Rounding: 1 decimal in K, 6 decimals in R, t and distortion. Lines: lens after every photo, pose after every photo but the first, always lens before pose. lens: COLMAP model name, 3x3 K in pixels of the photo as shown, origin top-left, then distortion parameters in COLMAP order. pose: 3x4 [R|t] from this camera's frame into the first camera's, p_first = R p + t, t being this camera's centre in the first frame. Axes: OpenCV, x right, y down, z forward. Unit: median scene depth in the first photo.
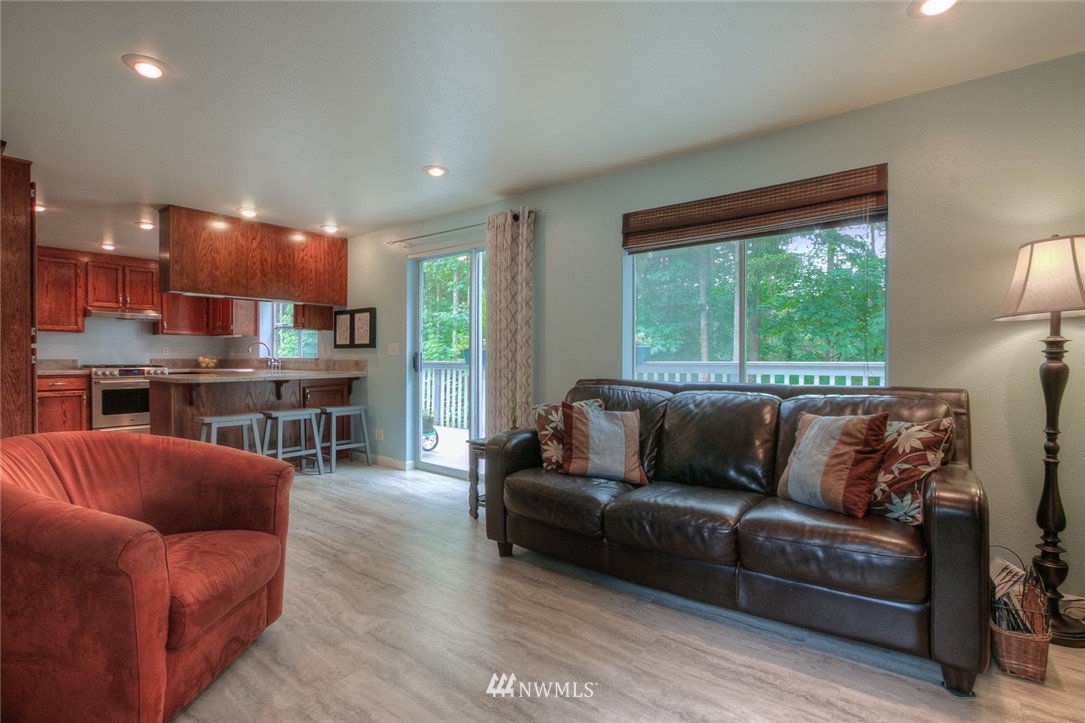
lens RADIAL K [[524.3, 0, 532.7], [0, 524.3, 367.2], [0, 0, 1]] dist [-0.017226, 0.001332]
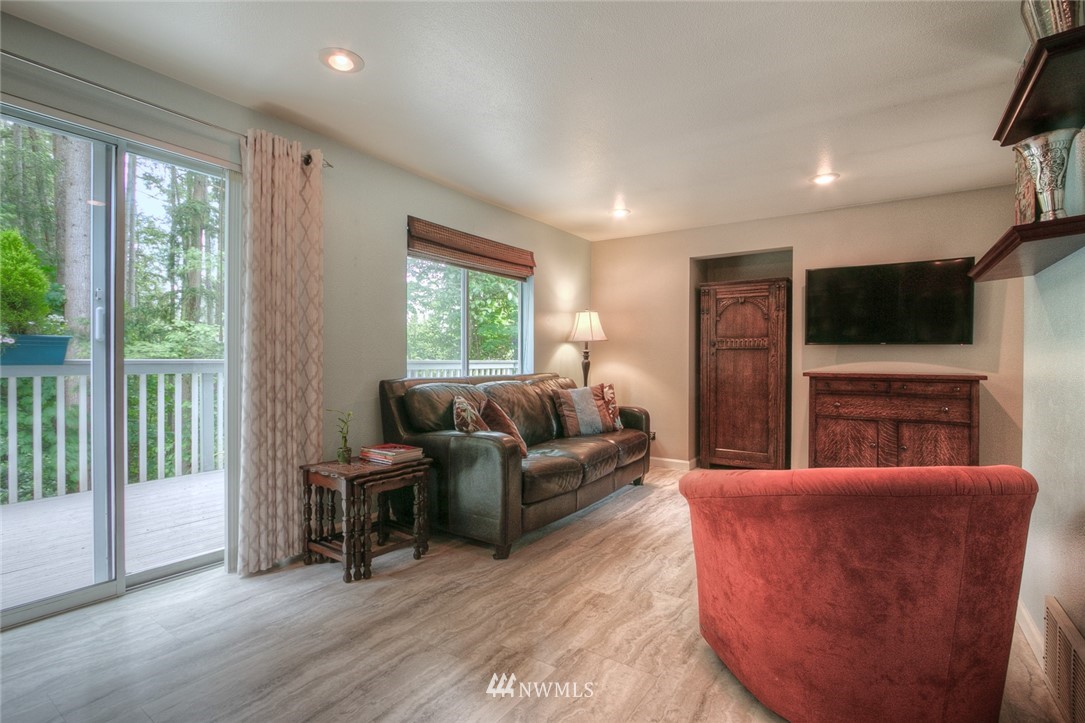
lens RADIAL K [[524.3, 0, 533.9], [0, 524.3, 362.2], [0, 0, 1]] dist [-0.017226, 0.001332]
pose [[-0.088119, -0.006675, 0.996088, -1.277166], [0.011911, 0.999899, 0.007755, -0.018222], [-0.996039, 0.012548, -0.088031, 1.263392]]
